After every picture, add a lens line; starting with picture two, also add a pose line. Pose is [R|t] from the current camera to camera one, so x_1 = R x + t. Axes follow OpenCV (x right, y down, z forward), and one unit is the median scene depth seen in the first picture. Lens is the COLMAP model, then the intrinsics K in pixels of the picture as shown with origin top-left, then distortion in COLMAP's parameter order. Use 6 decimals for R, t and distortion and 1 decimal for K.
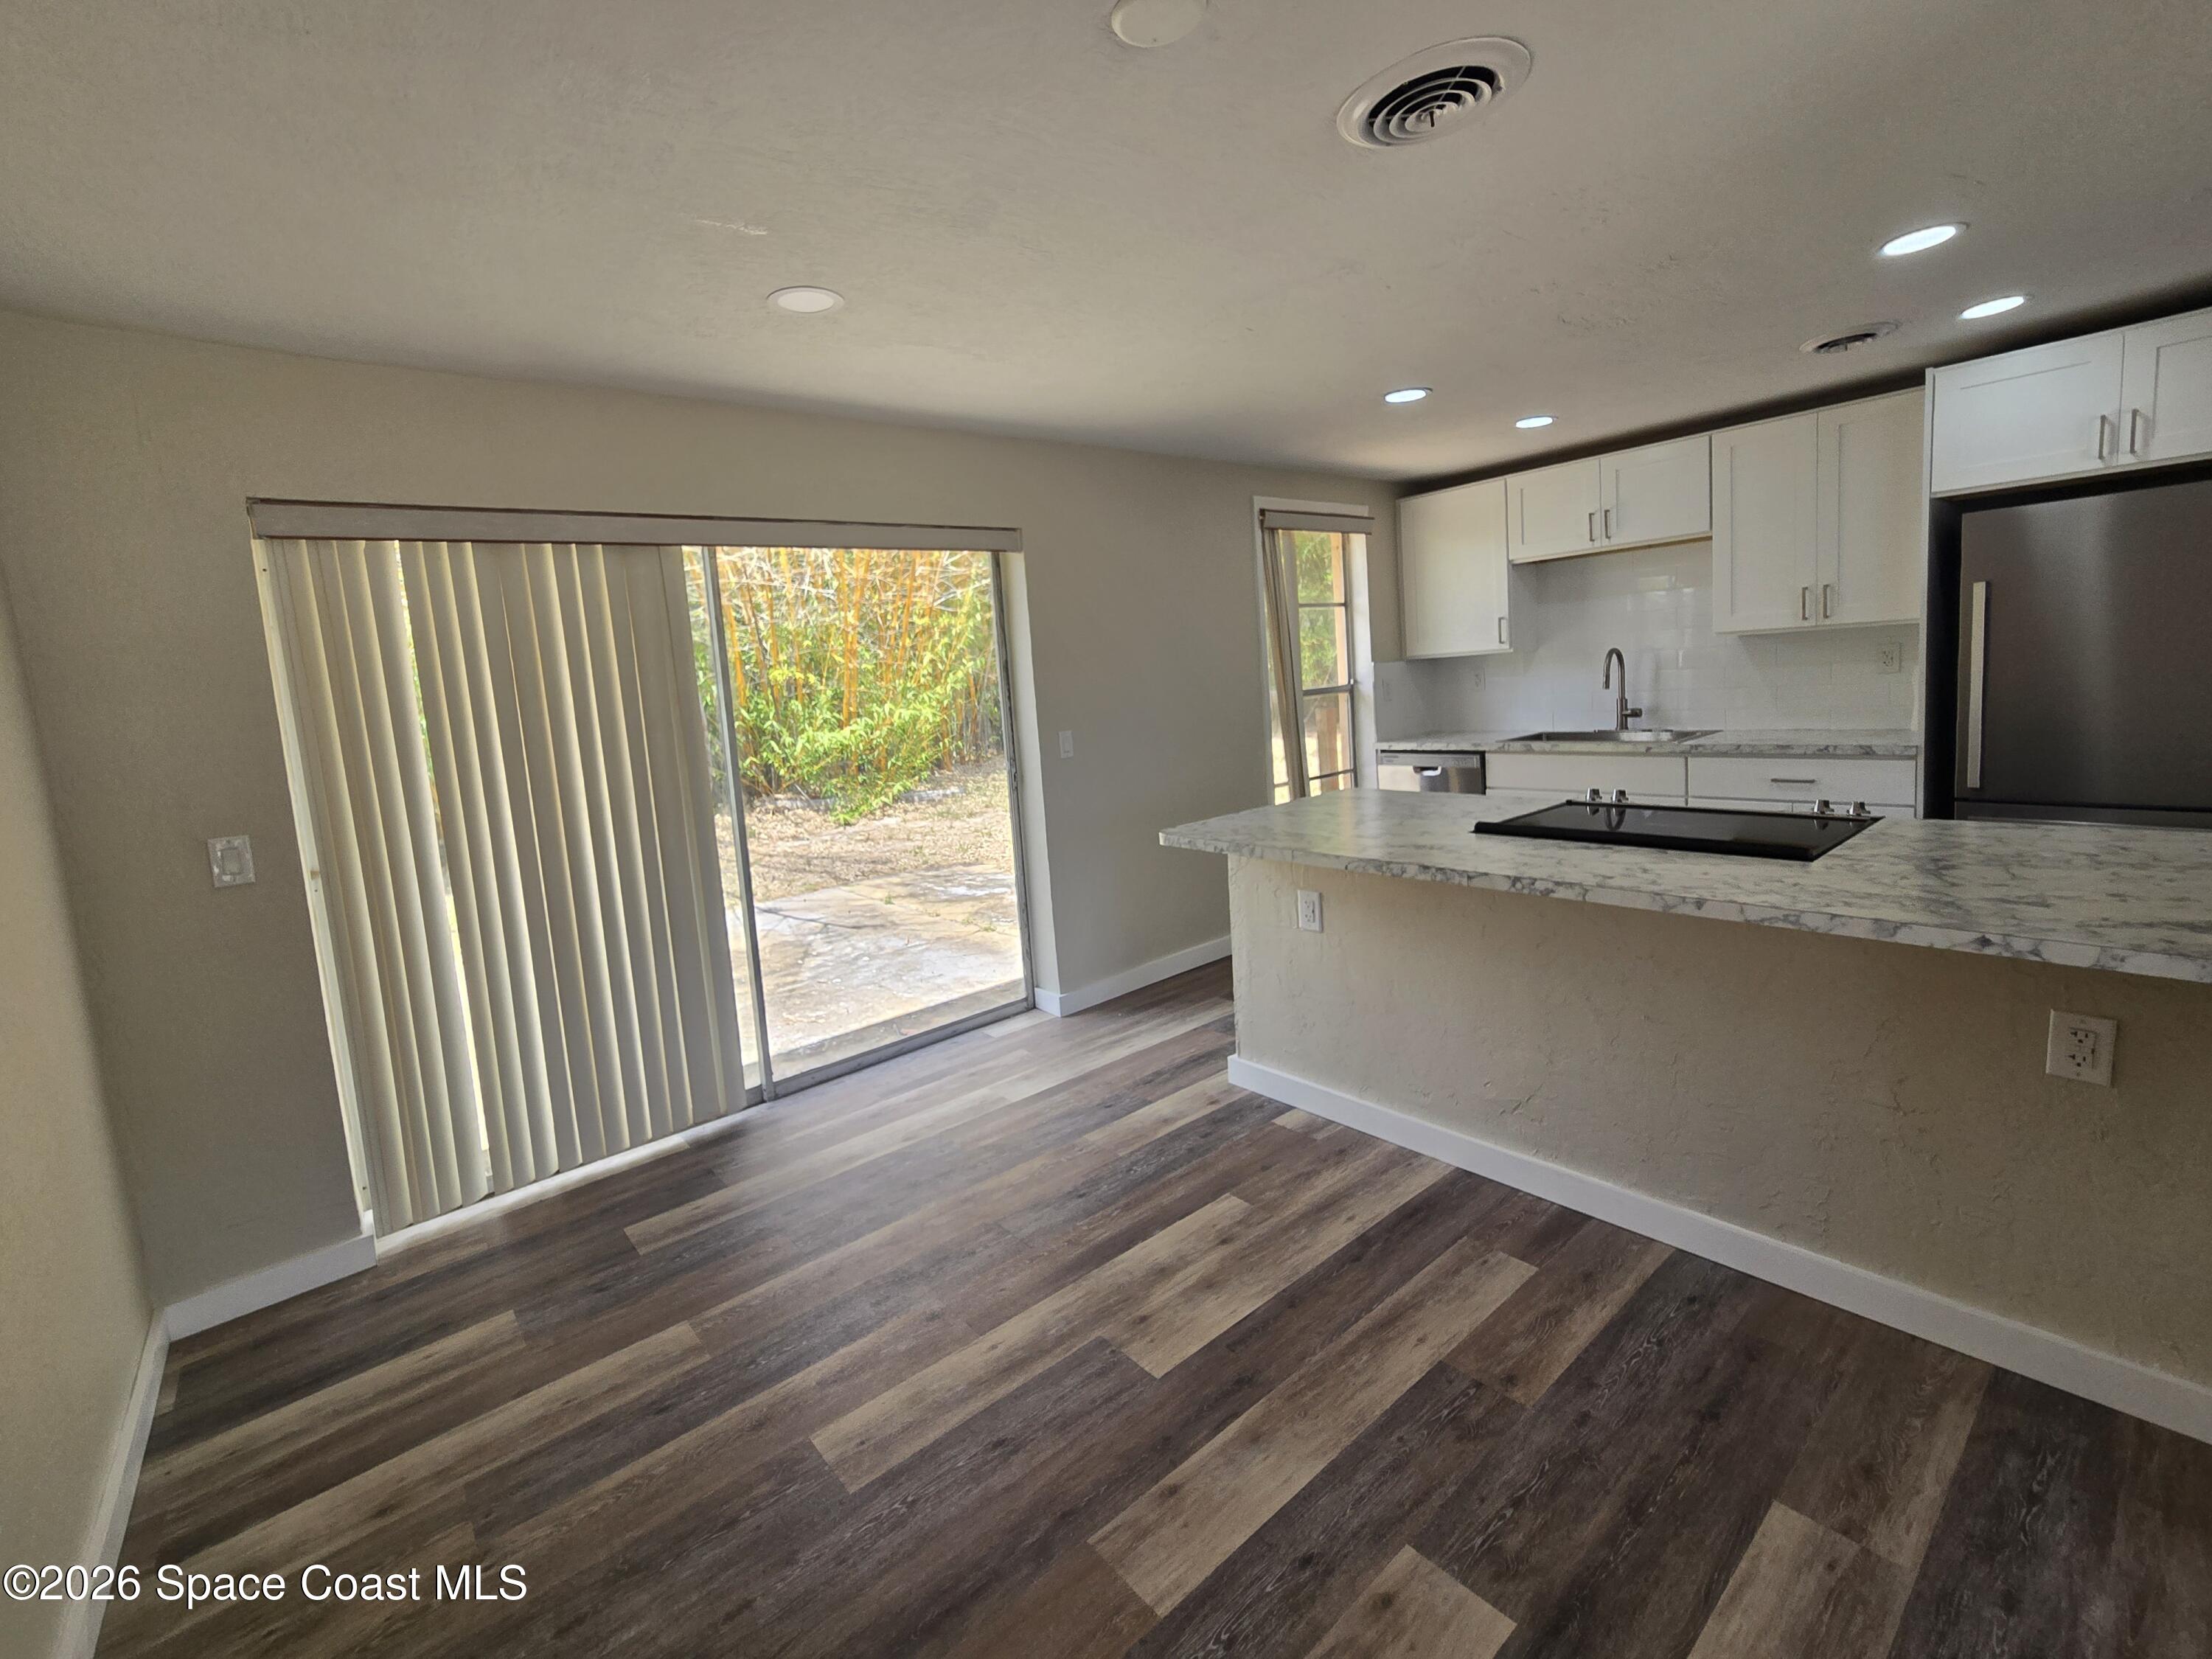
lens RADIAL K [[968.3, 0, 1049.2], [0, 968.3, 779.4], [0, 0, 1]] dist [-0.000809, 0.000562]
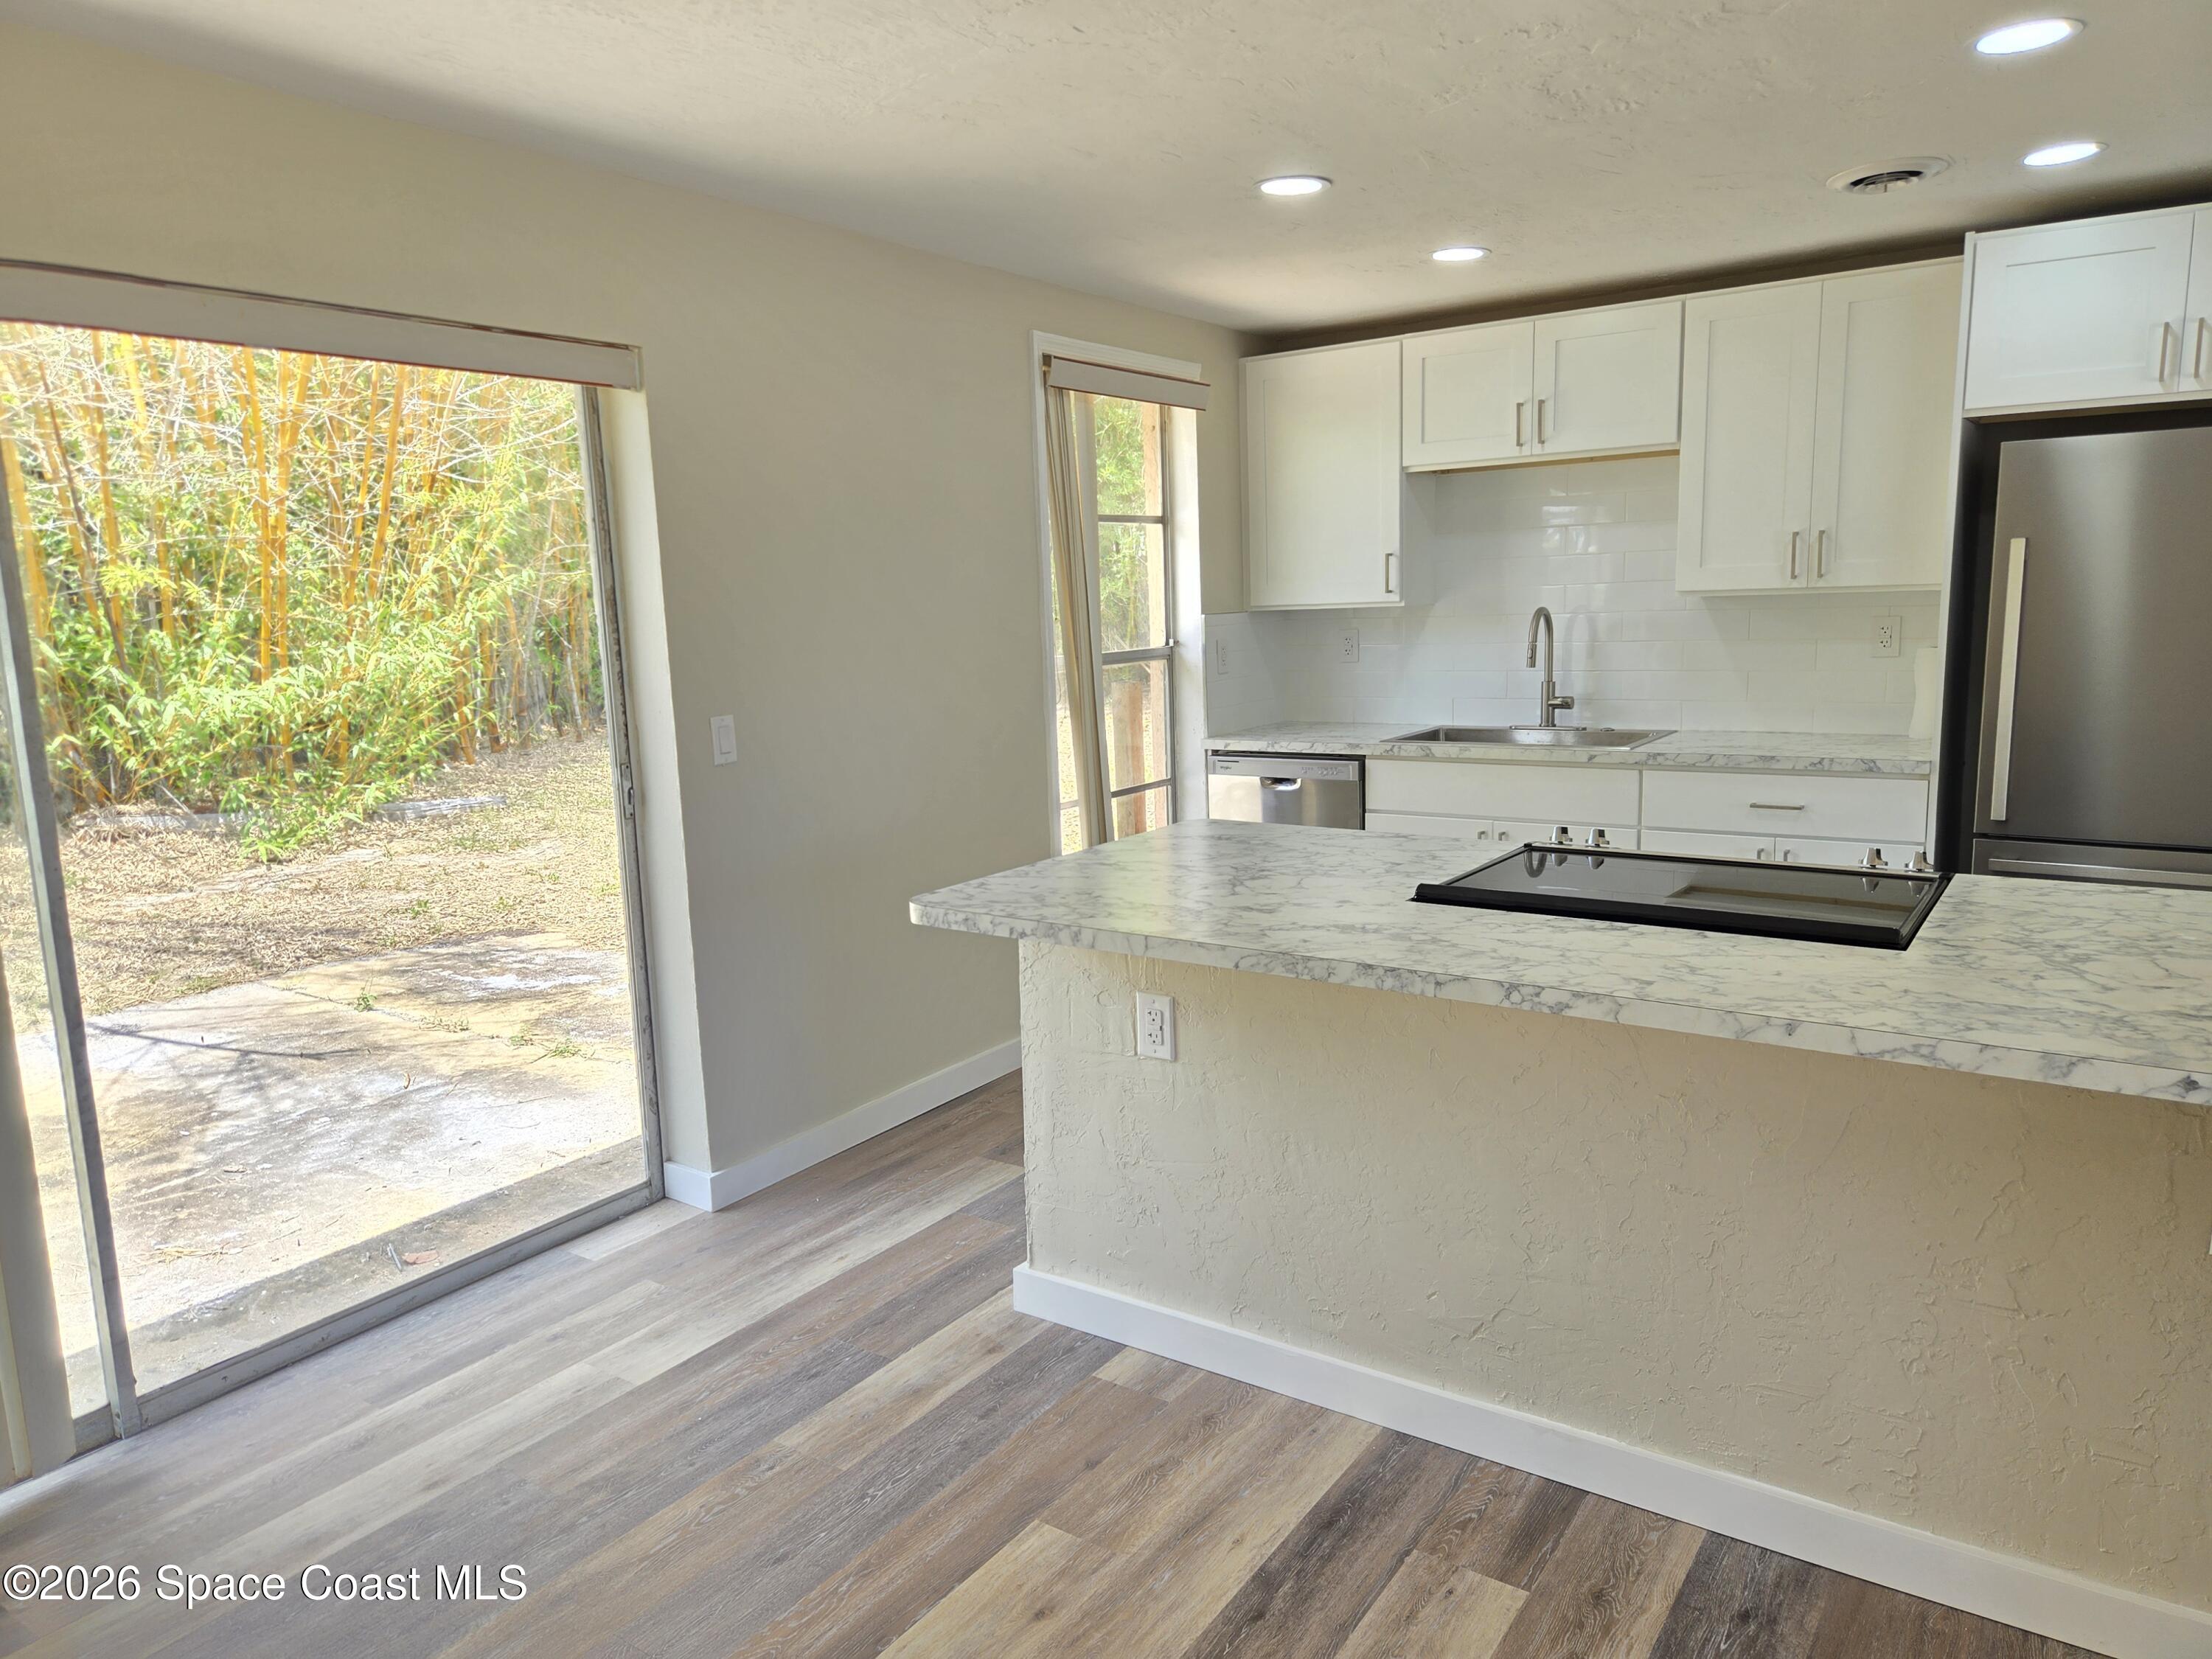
lens RADIAL K [[1510.8, 0, 1100.5], [0, 1510.8, 830.0], [0, 0, 1]] dist [0.054151, -0.031841]
pose [[0.956182, -0.001190, 0.292769, -0.040712], [-0.009722, 0.999311, 0.035814, -0.020992], [-0.292610, -0.037091, 0.955512, 0.096298]]
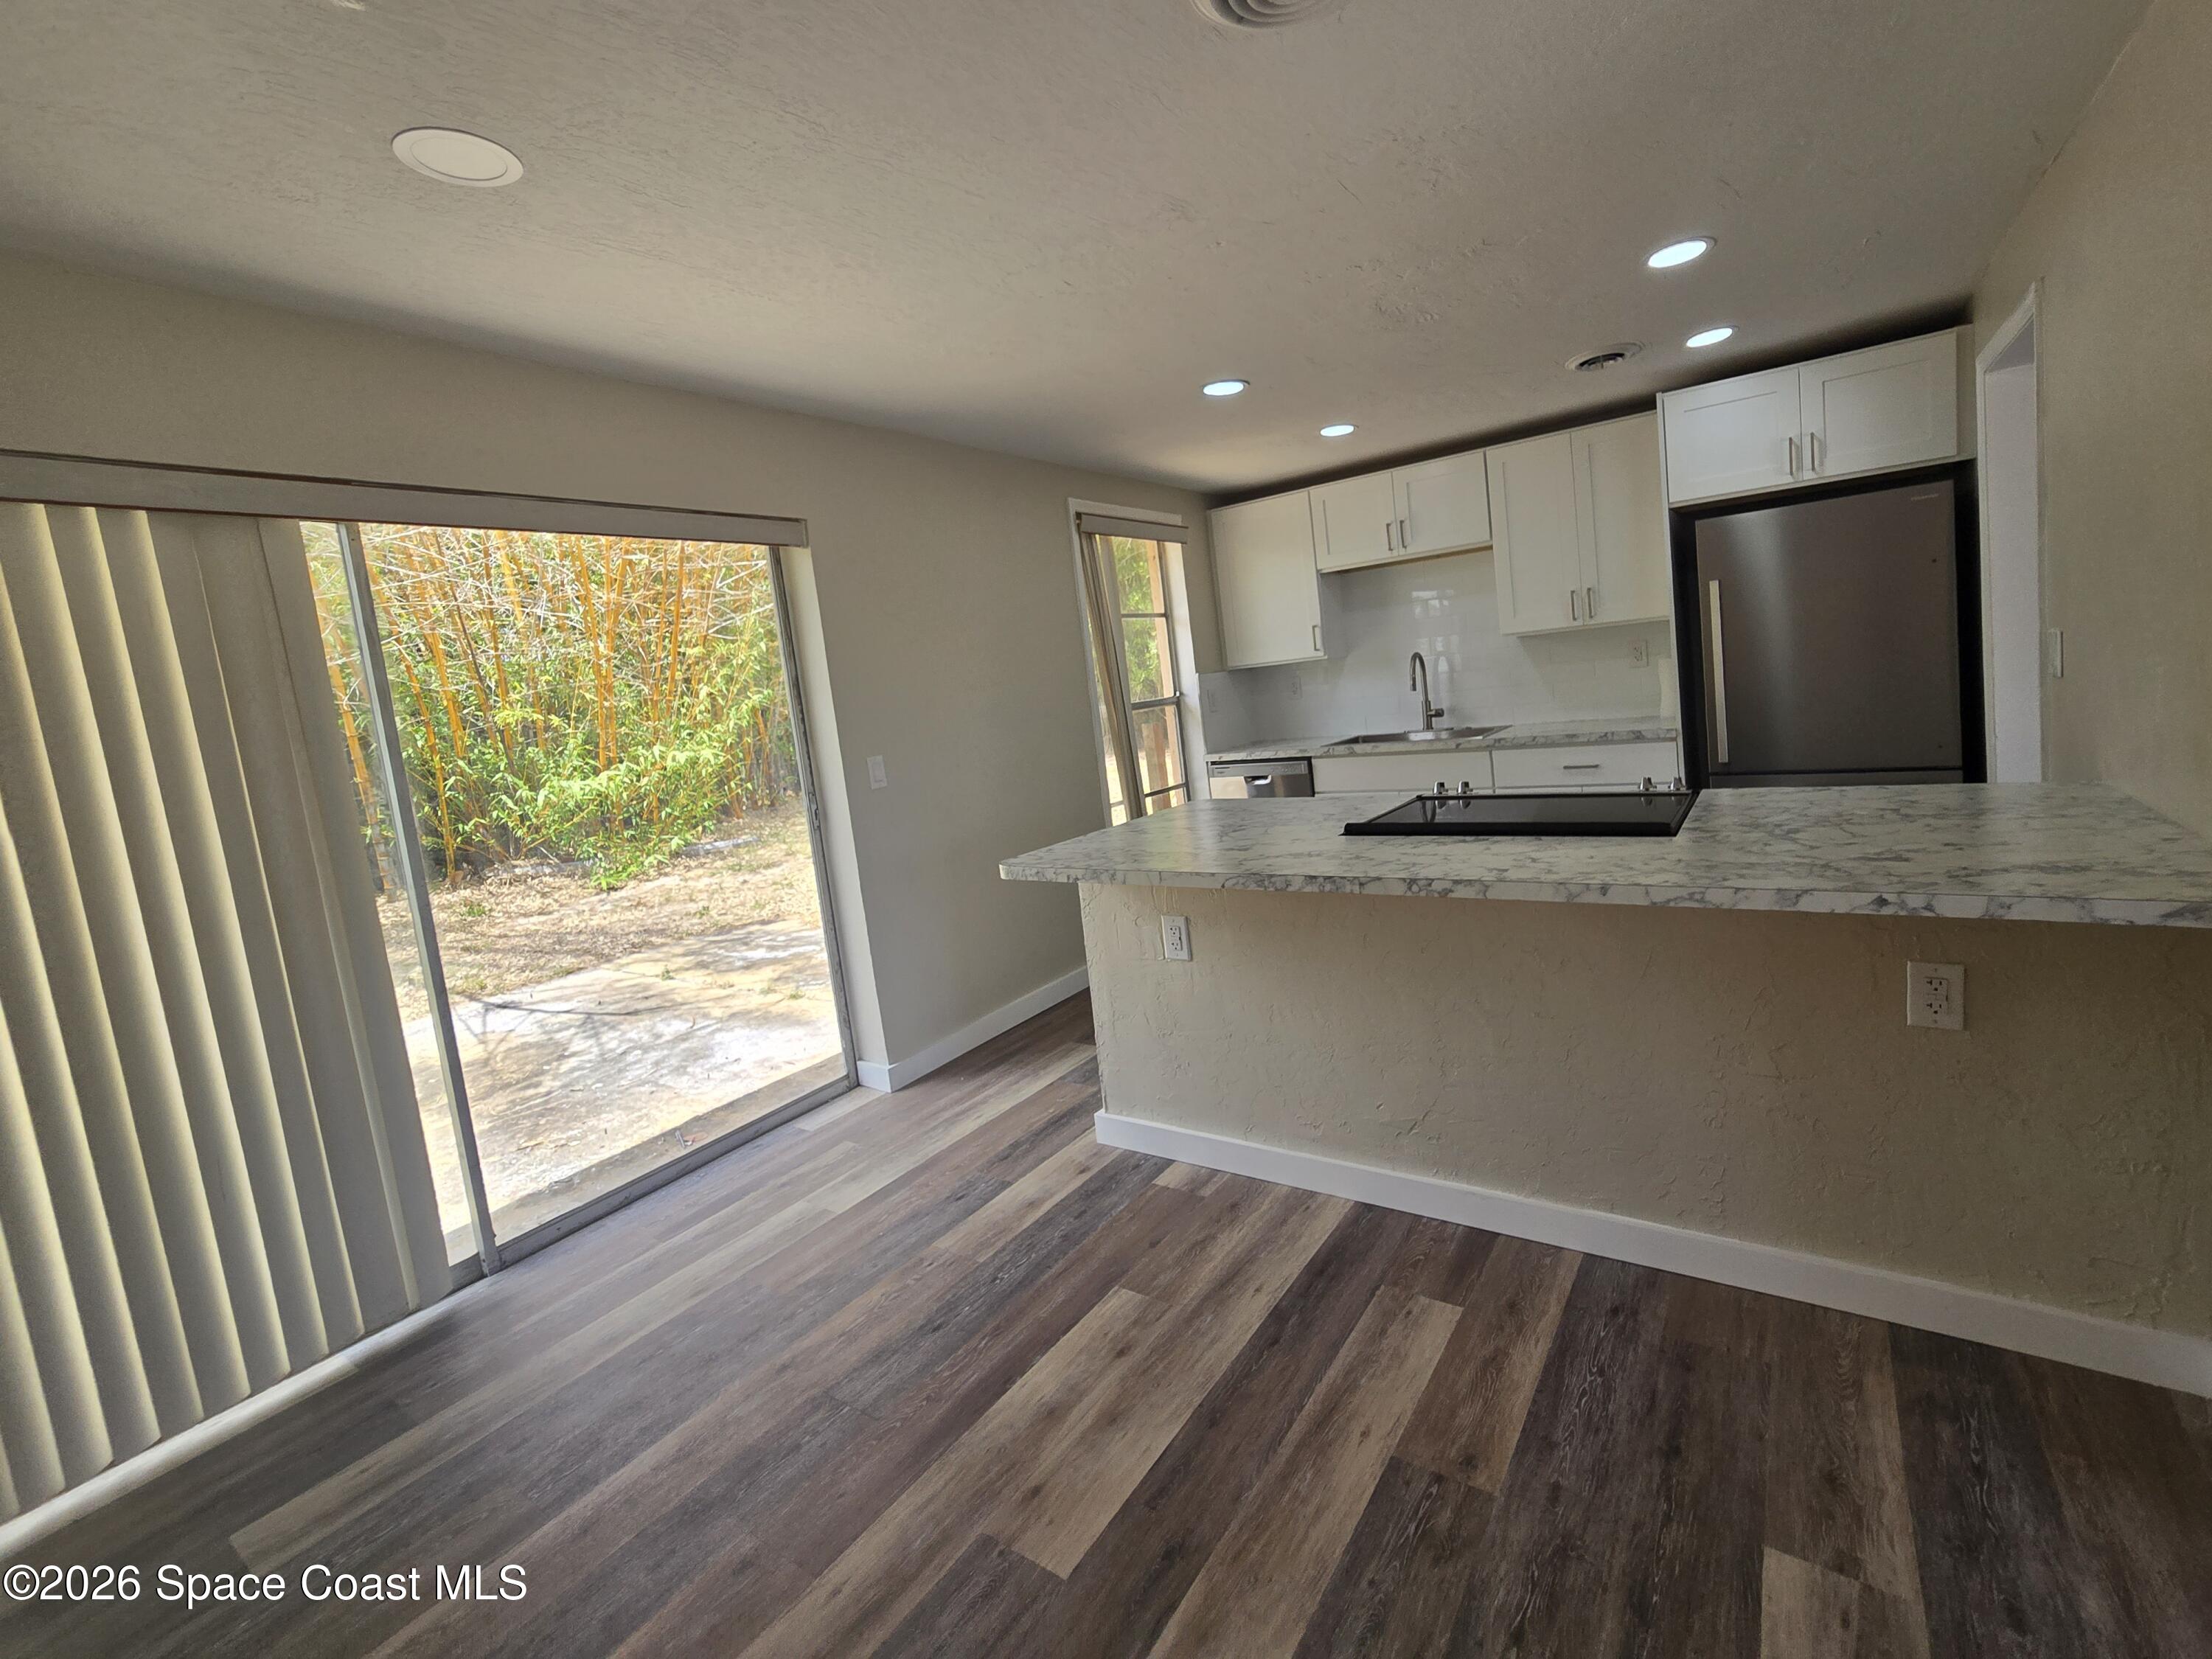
lens RADIAL K [[968.3, 0, 1158.3], [0, 968.3, 776.6], [0, 0, 1]] dist [-0.000809, 0.000562]
pose [[0.951812, -0.058095, 0.301130, -0.006460], [0.068833, 0.997311, -0.025163, 0.008329], [-0.298859, 0.044678, 0.953251, 0.139067]]
